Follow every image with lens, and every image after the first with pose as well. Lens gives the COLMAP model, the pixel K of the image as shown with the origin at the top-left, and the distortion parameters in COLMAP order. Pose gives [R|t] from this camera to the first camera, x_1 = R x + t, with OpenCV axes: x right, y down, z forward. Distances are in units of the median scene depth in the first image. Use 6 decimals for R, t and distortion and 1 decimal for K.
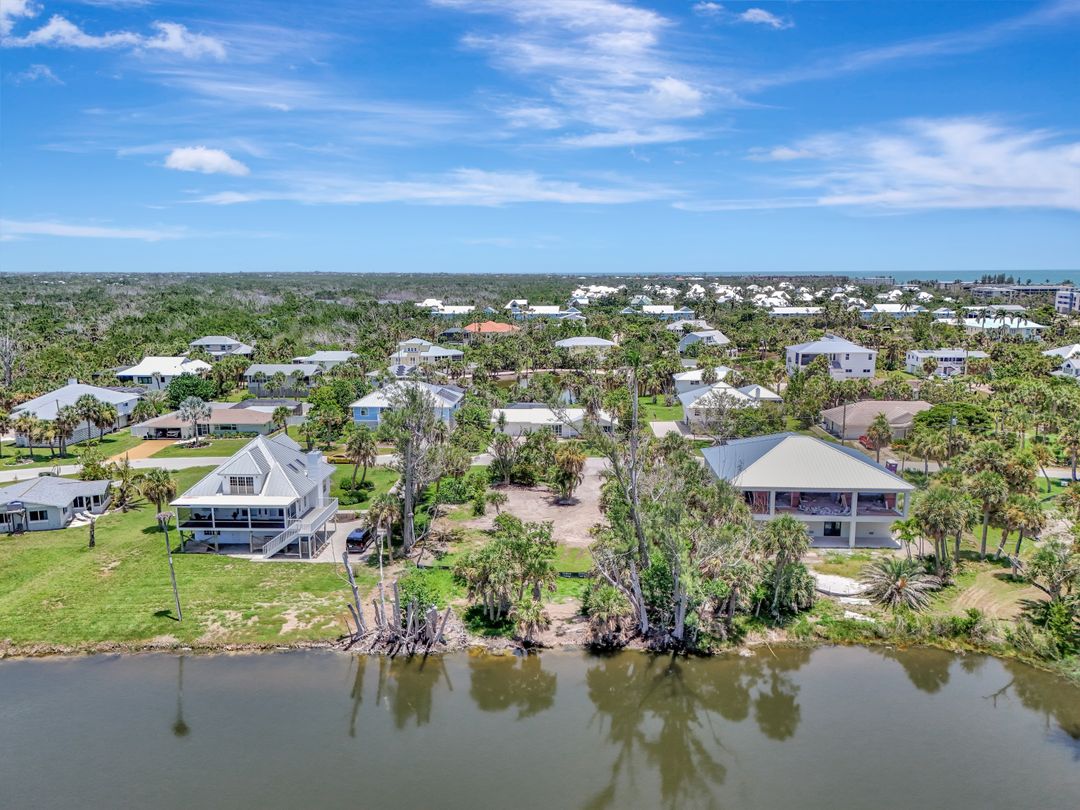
lens RADIAL K [[860.5, 0, 540.6], [0, 860.5, 401.2], [0, 0, 1]] dist [0.035885, -0.021822]
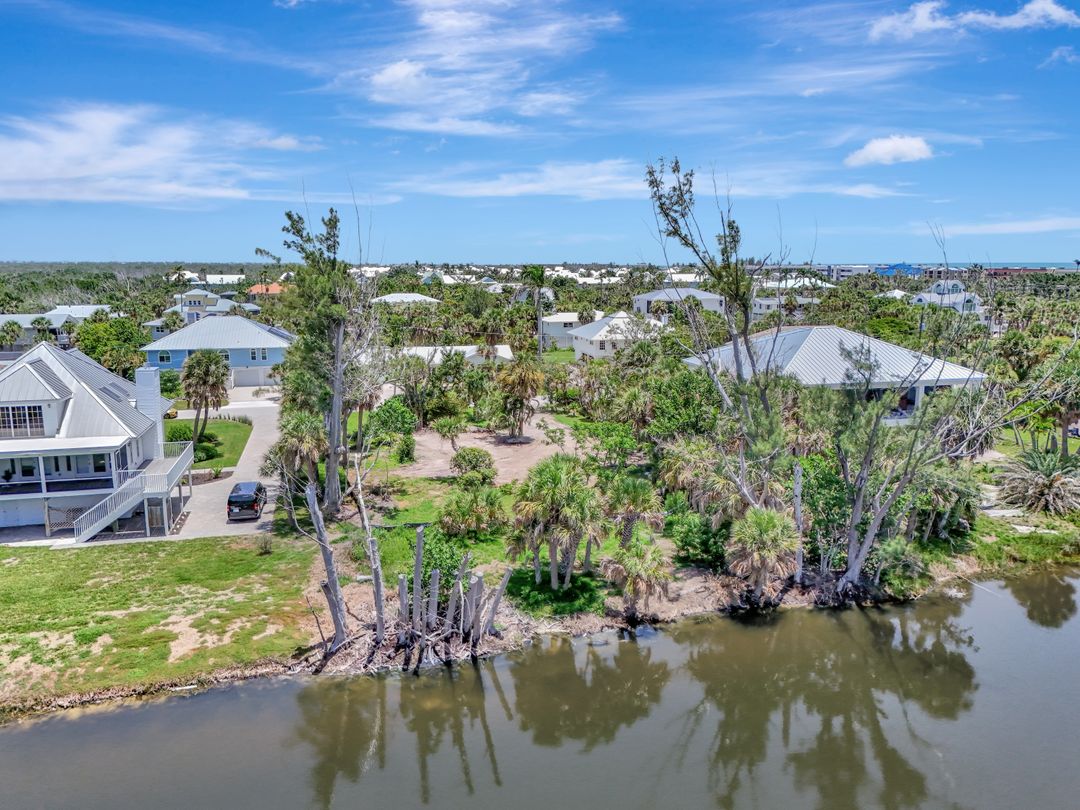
lens RADIAL K [[860.5, 0, 538.8], [0, 860.5, 405.2], [0, 0, 1]] dist [0.035885, -0.021822]
pose [[0.954430, -0.047749, 0.294590, -0.113076], [0.050194, 0.998739, -0.000738, 0.062377], [-0.294183, 0.015491, 0.955624, 0.214431]]
